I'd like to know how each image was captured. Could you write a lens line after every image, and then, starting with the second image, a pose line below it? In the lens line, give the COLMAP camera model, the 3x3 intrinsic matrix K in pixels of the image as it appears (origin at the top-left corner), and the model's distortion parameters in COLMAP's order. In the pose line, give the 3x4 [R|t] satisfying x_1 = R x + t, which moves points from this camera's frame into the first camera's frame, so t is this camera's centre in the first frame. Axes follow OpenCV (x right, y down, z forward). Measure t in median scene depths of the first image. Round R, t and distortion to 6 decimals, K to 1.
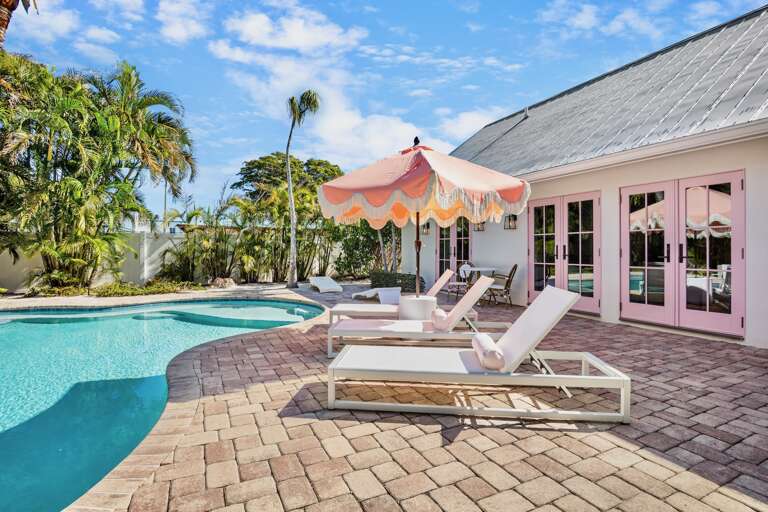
lens RADIAL K [[379.6, 0, 383.1], [0, 379.6, 247.0], [0, 0, 1]] dist [-0.018270, -0.000880]
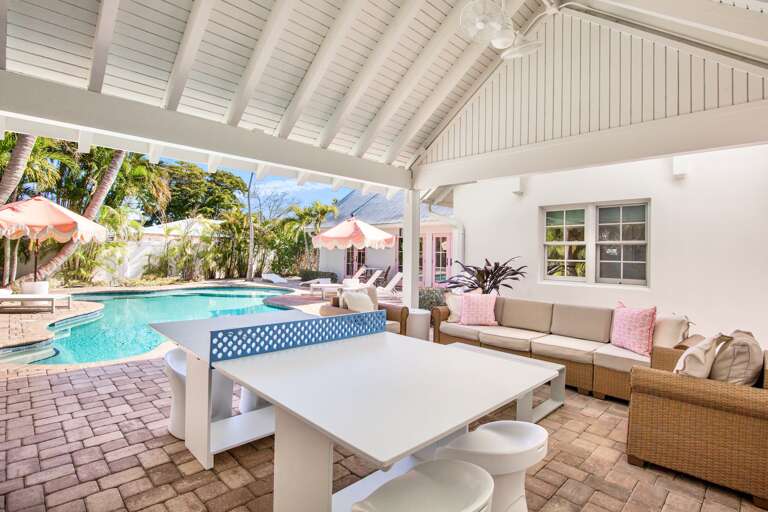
lens RADIAL K [[386.4, 0, 384.0], [0, 386.4, 256.0], [0, 0, 1]] dist [-0.017888, -0.000416]
pose [[0.947953, 0.012831, 0.318152, -0.226093], [-0.019185, 0.999674, 0.016849, -0.028853], [-0.317832, -0.022076, 0.947890, -0.636662]]
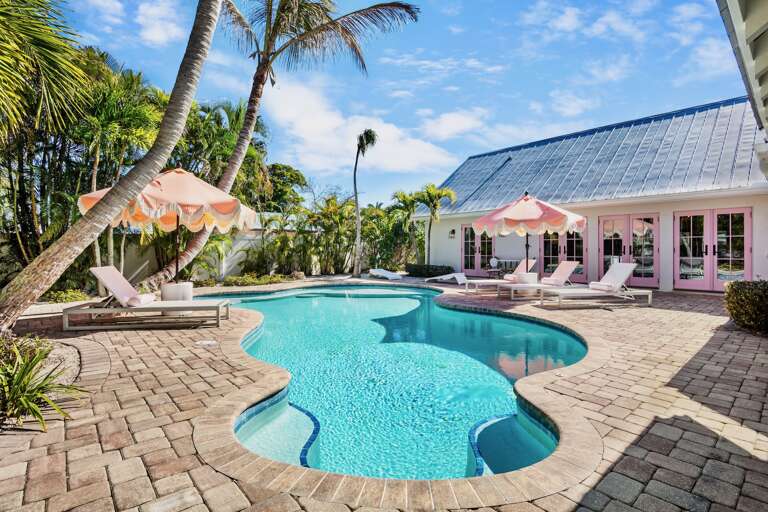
lens RADIAL K [[379.6, 0, 383.1], [0, 379.6, 247.0], [0, 0, 1]] dist [-0.018270, -0.000880]
pose [[0.965018, -0.002804, 0.262169, -0.501830], [0.001291, 0.999982, 0.005942, -0.006780], [-0.262180, -0.005395, 0.965004, -0.307586]]
